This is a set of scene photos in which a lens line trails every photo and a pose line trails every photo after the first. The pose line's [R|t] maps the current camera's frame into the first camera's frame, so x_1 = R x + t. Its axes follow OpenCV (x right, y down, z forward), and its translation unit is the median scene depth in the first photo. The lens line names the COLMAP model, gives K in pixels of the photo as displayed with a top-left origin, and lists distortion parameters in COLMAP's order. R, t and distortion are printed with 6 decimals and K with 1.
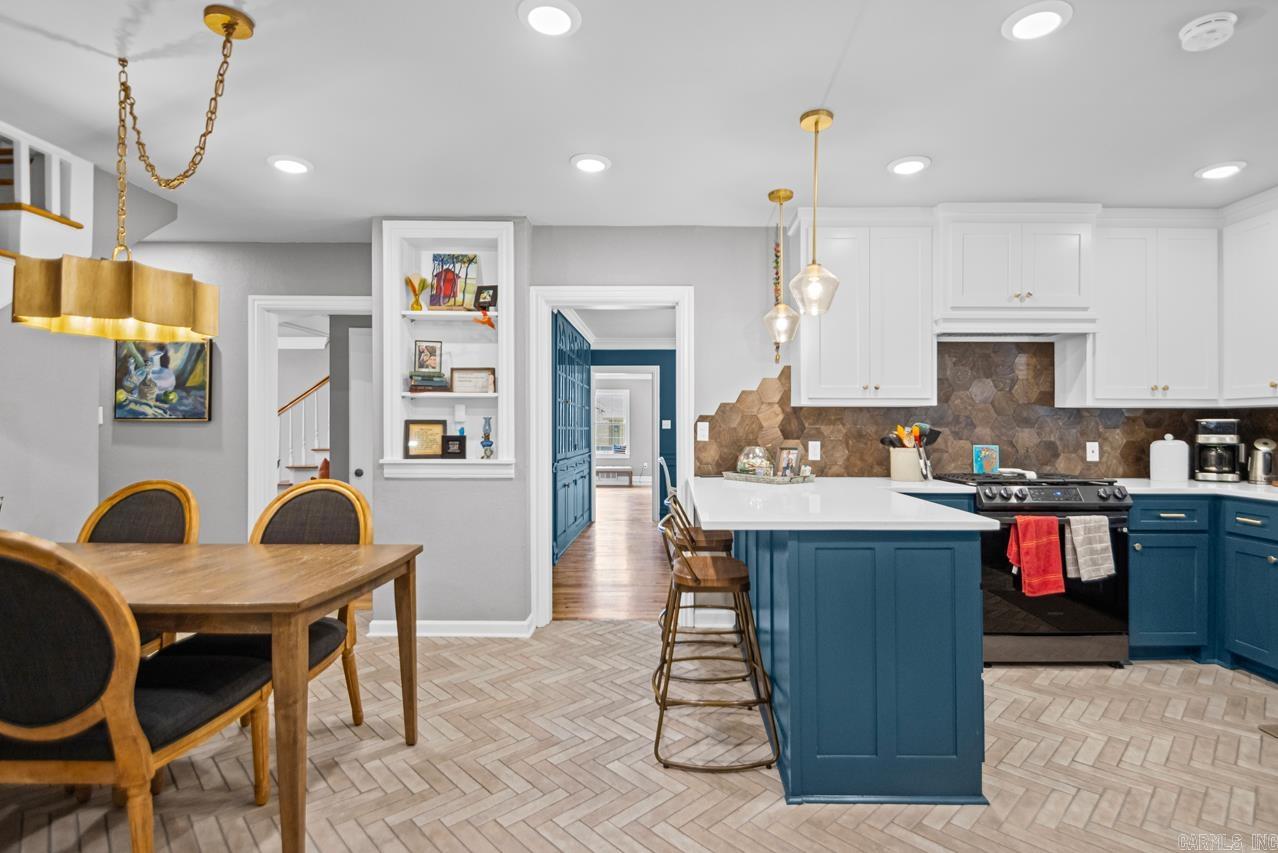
lens RADIAL K [[602.9, 0, 643.0], [0, 602.9, 425.0], [0, 0, 1]] dist [0.013006, -0.015245]
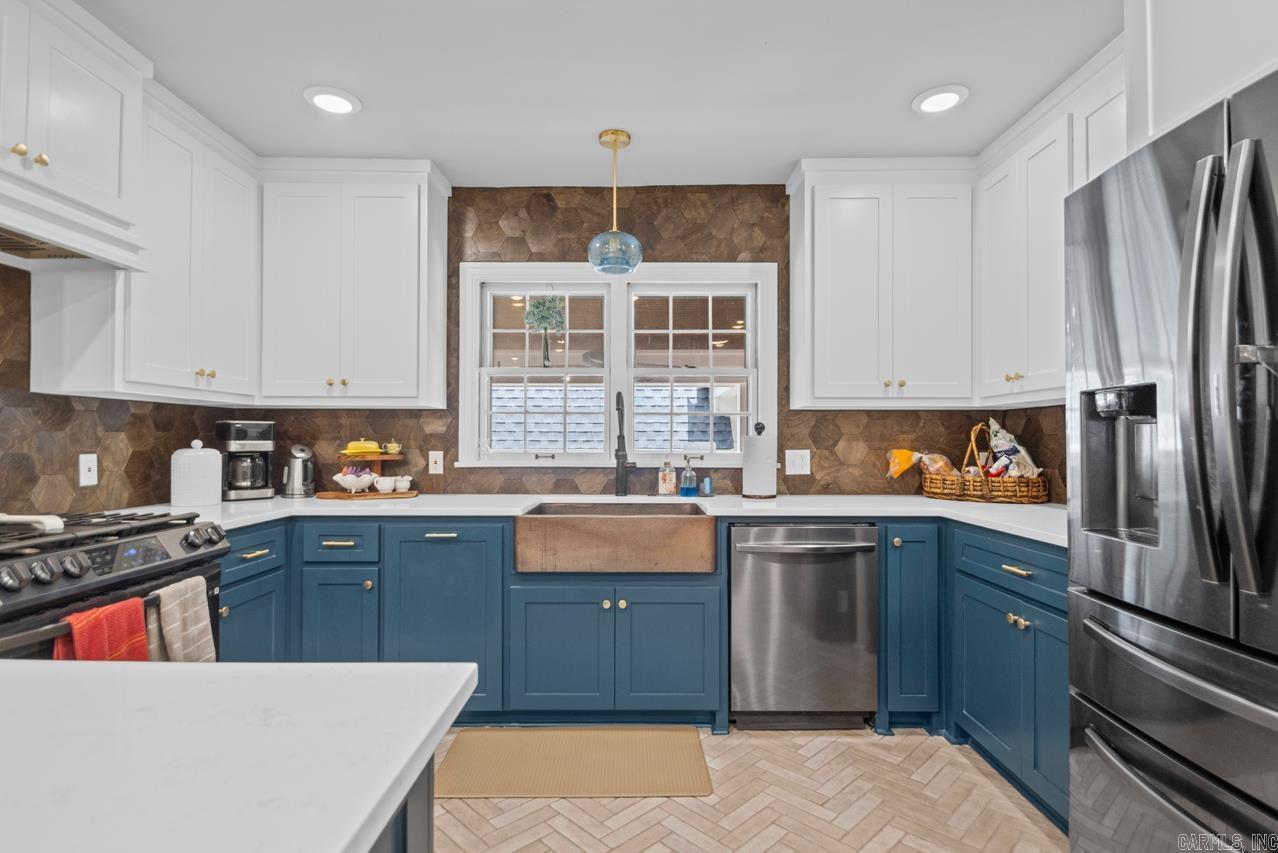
lens RADIAL K [[639.1, 0, 641.0], [0, 639.1, 429.5], [0, 0, 1]] dist [0.000409, -0.001736]
pose [[-0.029754, 0.011368, 0.999493, 0.099327], [-0.004812, 0.999922, -0.011517, 0.009317], [-0.999546, -0.005152, -0.029697, 0.504958]]
